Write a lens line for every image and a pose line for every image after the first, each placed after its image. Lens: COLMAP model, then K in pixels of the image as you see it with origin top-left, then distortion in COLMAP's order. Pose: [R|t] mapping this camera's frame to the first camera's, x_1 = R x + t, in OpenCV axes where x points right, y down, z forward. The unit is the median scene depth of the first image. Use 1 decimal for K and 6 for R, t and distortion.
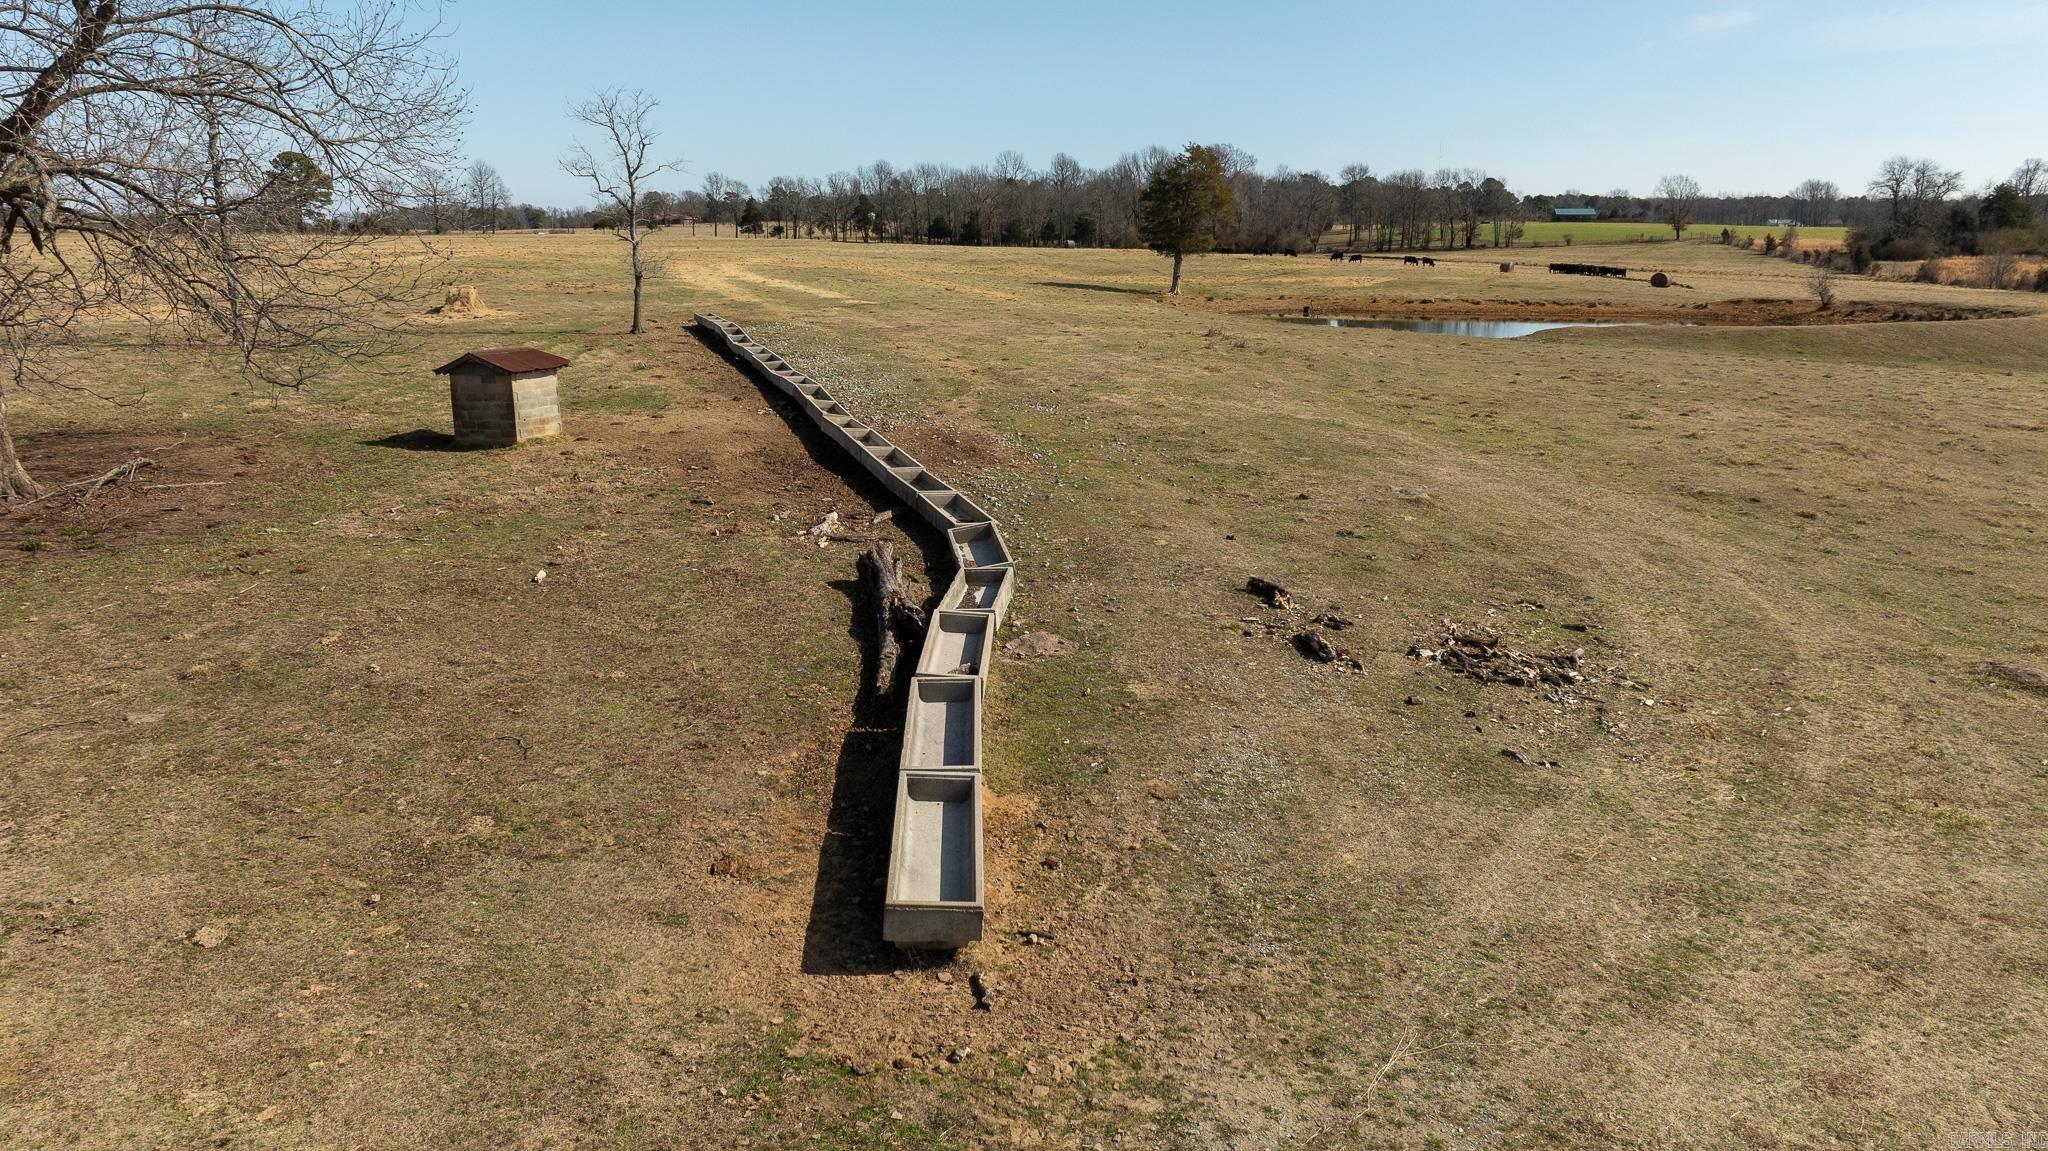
lens RADIAL K [[1525.2, 0, 1014.5], [0, 1525.2, 561.5], [0, 0, 1]] dist [-0.042155, 0.043156]
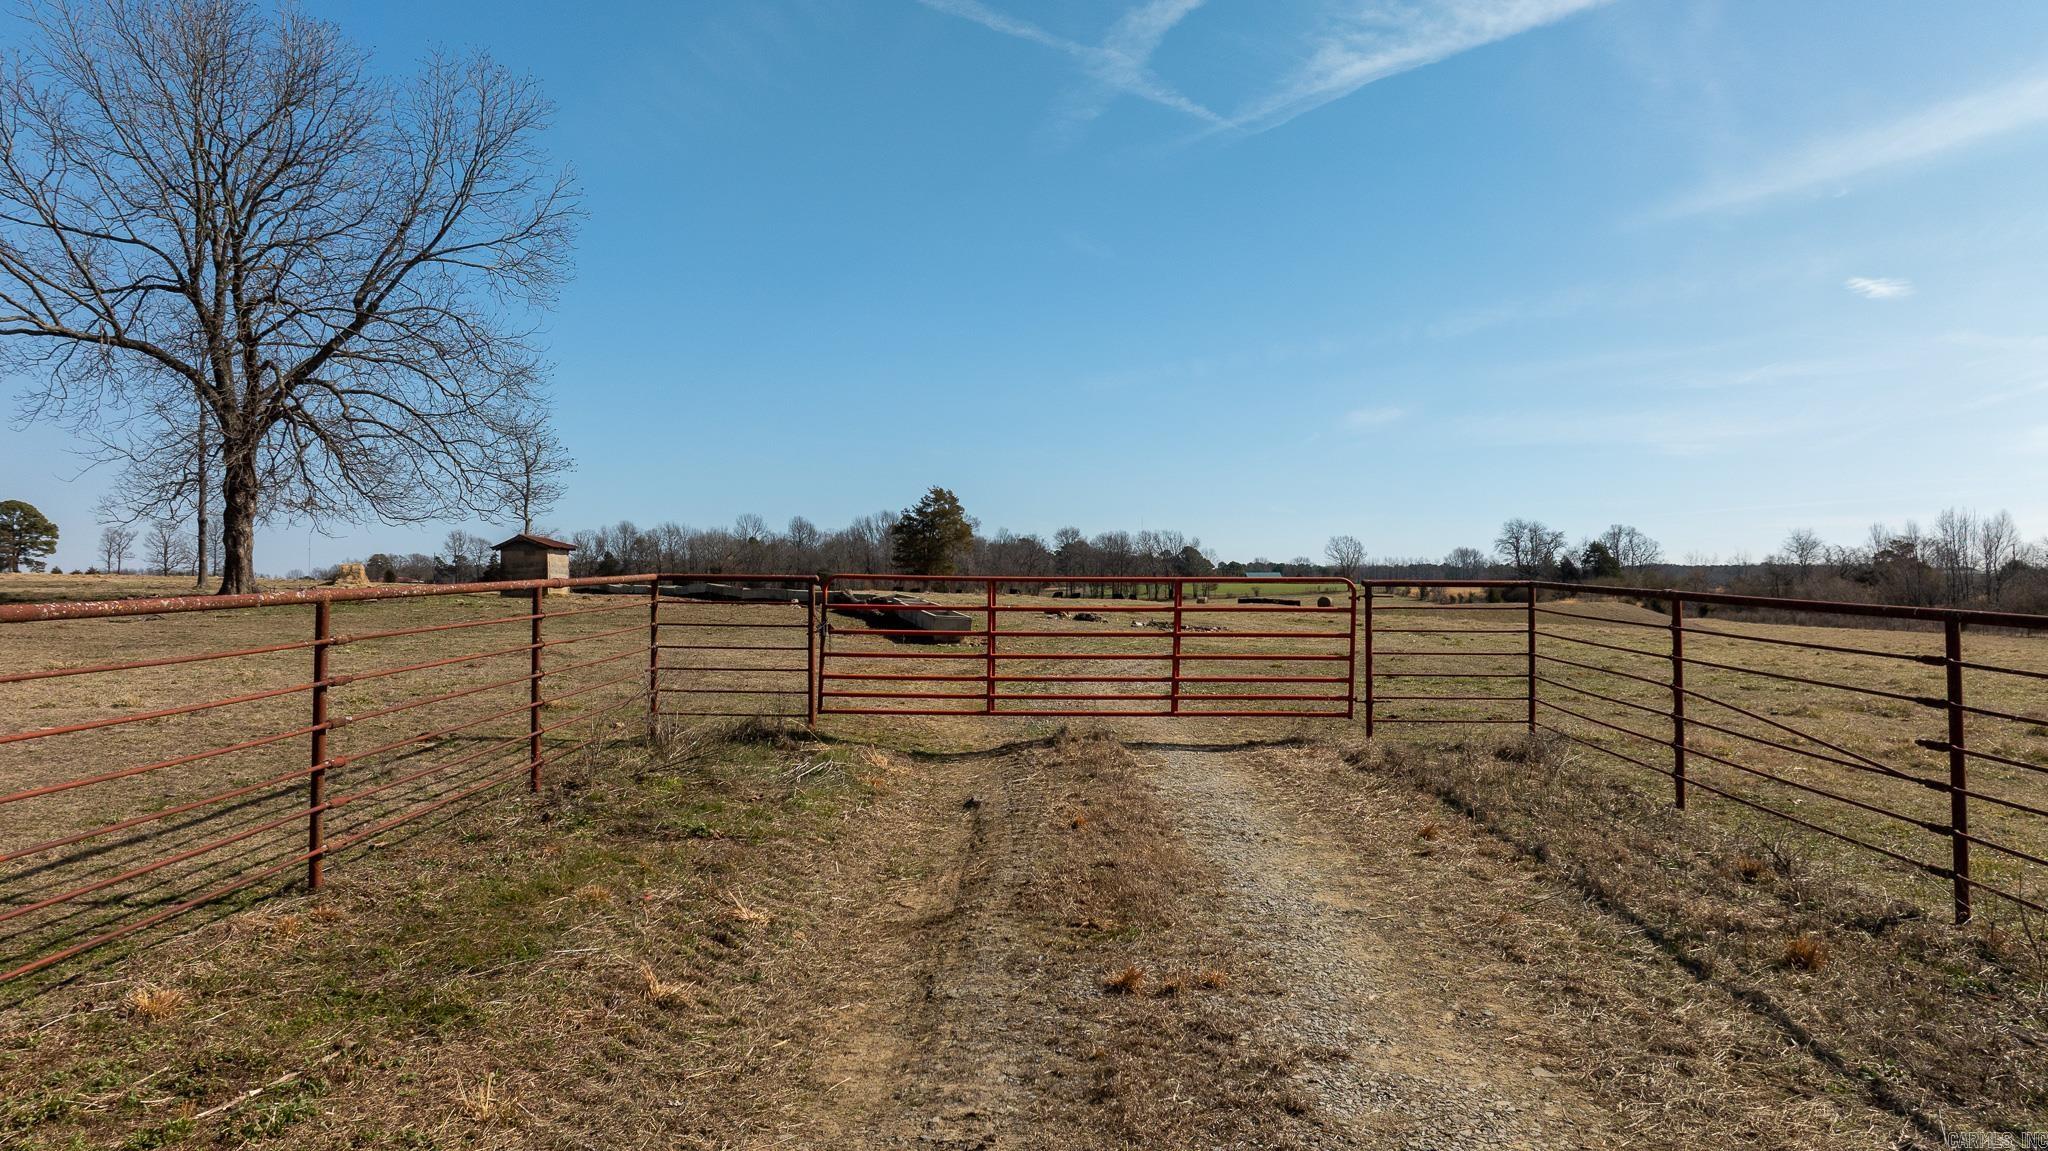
lens RADIAL K [[1525.2, 0, 1034.4], [0, 1525.2, 569.4], [0, 0, 1]] dist [-0.042155, 0.043156]
pose [[0.981330, 0.004535, 0.192277, -0.167391], [0.040836, 0.972015, -0.231342, 0.303689], [-0.187945, 0.234875, 0.953683, -0.601971]]
